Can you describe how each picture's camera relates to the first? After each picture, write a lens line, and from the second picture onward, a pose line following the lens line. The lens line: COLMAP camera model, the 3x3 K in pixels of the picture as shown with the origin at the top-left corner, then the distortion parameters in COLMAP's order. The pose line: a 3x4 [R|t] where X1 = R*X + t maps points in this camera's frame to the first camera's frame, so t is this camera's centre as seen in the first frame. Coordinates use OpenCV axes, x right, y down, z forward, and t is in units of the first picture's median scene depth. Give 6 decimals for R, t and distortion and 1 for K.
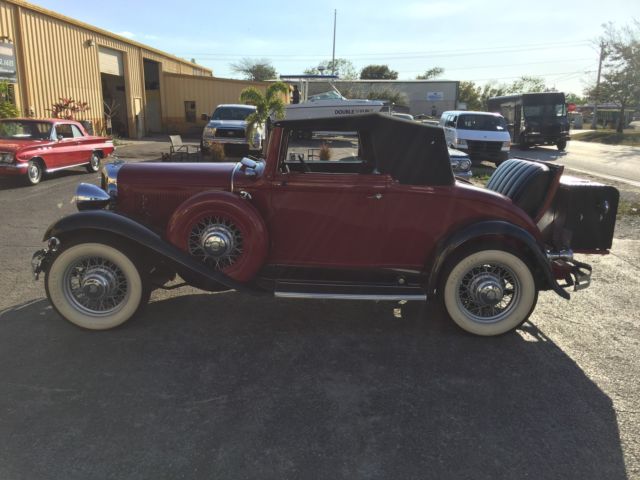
lens RADIAL K [[540.0, 0, 319.8], [0, 540.0, 239.0], [0, 0, 1]] dist [0.053328, -0.047209]
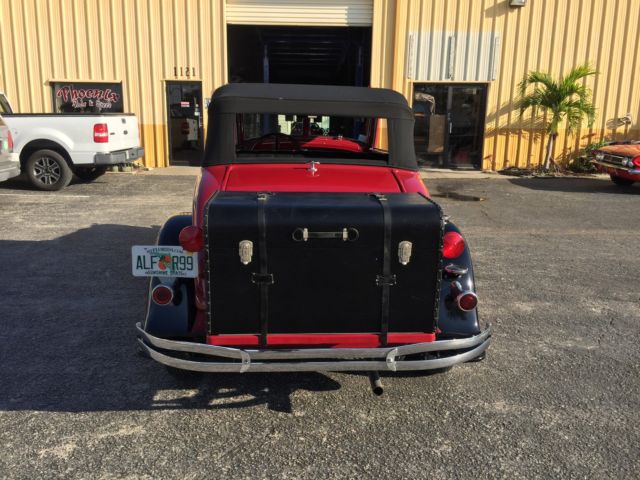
lens RADIAL K [[545.7, 0, 319.8], [0, 545.7, 237.7], [0, 0, 1]] dist [0.073663, -0.089391]
pose [[0.060585, 0.198545, -0.978218, 0.205669], [-0.238905, 0.954418, 0.178918, -0.034953], [0.969151, 0.222861, 0.105257, 0.211967]]
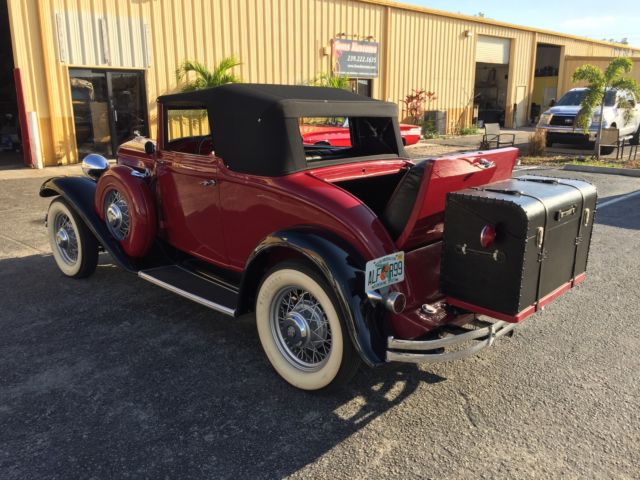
lens RADIAL K [[545.7, 0, 321.7], [0, 545.7, 238.9], [0, 0, 1]] dist [0.073663, -0.089391]
pose [[0.729175, 0.144798, -0.668833, 0.155884], [-0.136631, 0.988484, 0.065043, -0.013225], [0.670549, 0.043956, 0.740562, 0.093422]]
